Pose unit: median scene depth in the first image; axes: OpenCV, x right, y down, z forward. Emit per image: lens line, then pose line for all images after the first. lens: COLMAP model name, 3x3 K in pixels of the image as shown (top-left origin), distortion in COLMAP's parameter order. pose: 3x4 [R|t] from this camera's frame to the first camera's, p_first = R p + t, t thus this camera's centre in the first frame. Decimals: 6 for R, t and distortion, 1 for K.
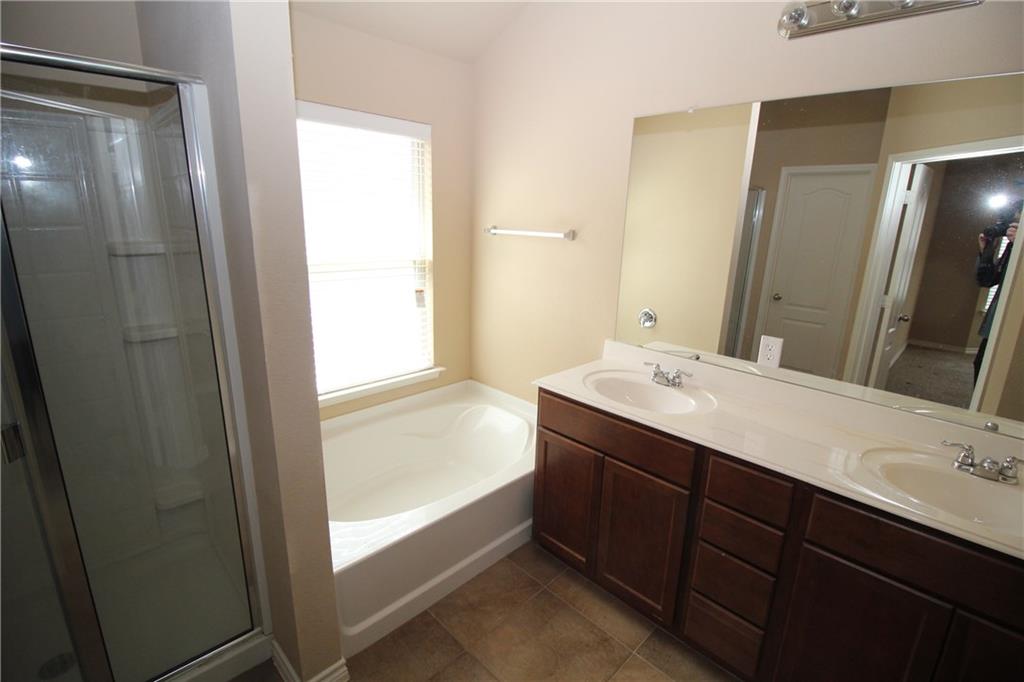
lens RADIAL K [[480.0, 0, 519.0], [0, 480.0, 339.8], [0, 0, 1]] dist [-0.007967, -0.005792]
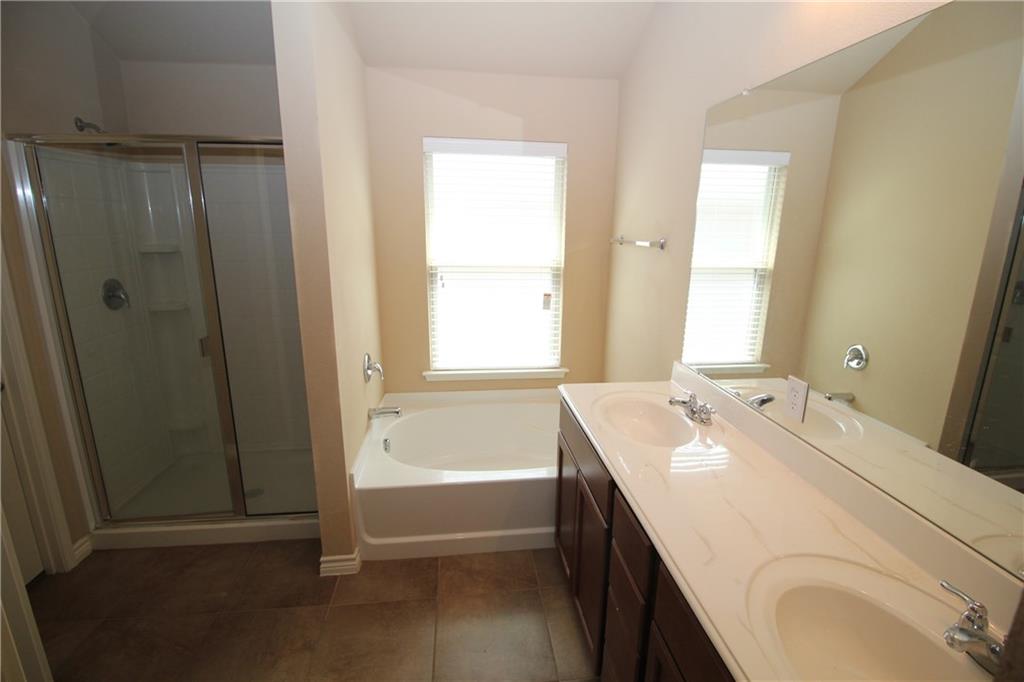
lens RADIAL K [[480.0, 0, 519.8], [0, 480.0, 340.4], [0, 0, 1]] dist [-0.007967, -0.005792]
pose [[0.782521, 0.127153, -0.609502, 0.426955], [-0.143695, 0.989379, 0.021915, -0.013670], [0.605815, 0.070433, 0.792482, 0.101604]]
